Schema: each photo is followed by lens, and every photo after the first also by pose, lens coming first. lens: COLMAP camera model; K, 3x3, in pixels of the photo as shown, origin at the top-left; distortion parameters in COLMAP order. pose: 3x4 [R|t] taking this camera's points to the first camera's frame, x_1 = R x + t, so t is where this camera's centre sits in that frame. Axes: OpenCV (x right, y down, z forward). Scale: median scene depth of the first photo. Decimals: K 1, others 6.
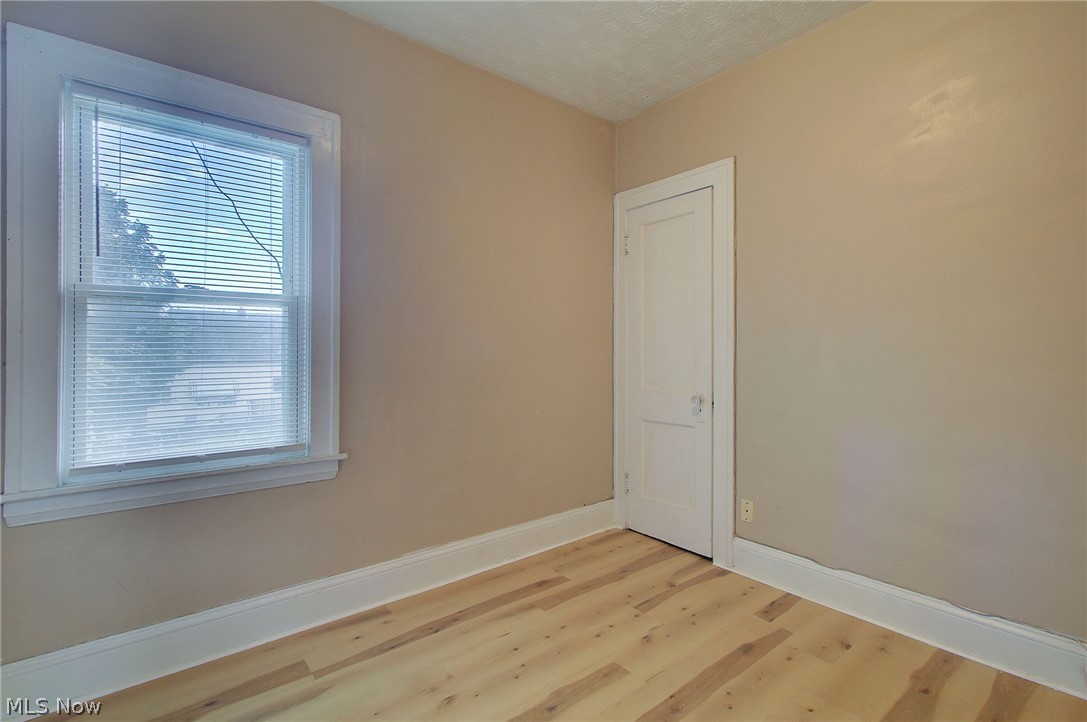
lens RADIAL K [[471.7, 0, 504.7], [0, 471.7, 347.0], [0, 0, 1]] dist [-0.001874, -0.000141]
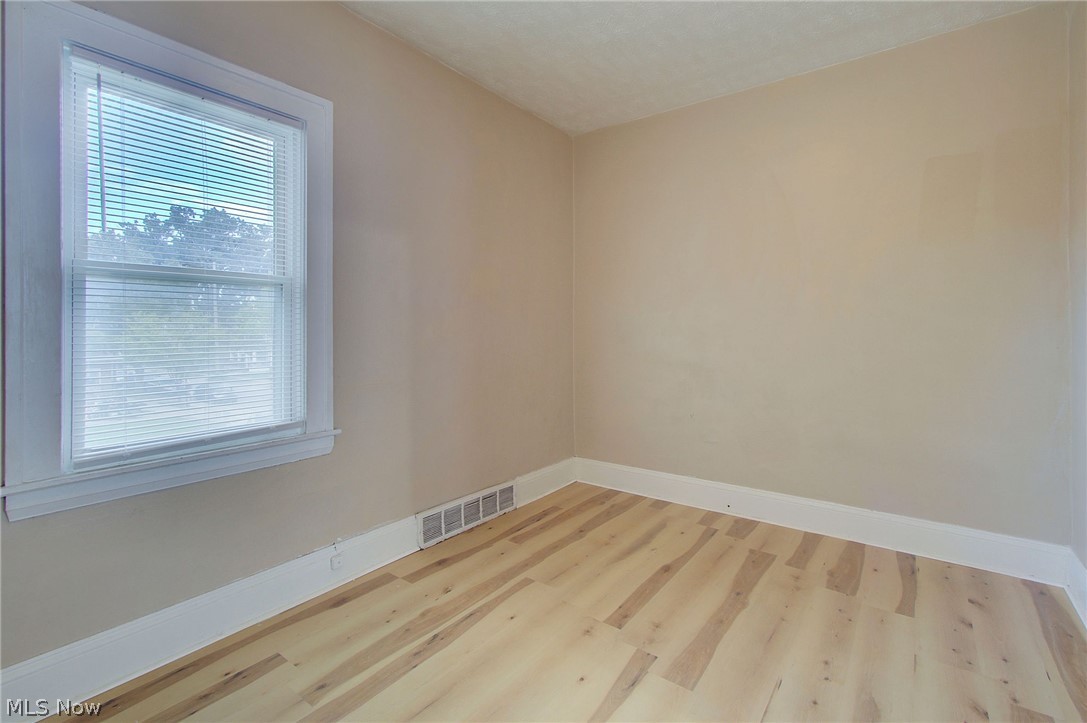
lens RADIAL K [[504.3, 0, 535.0], [0, 504.3, 335.7], [0, 0, 1]] dist [-0.002653, 0.000403]
pose [[0.952899, -0.008696, 0.303164, -0.313871], [0.003290, 0.999826, 0.018339, 0.000445], [-0.303271, -0.016477, 0.952762, -0.225506]]
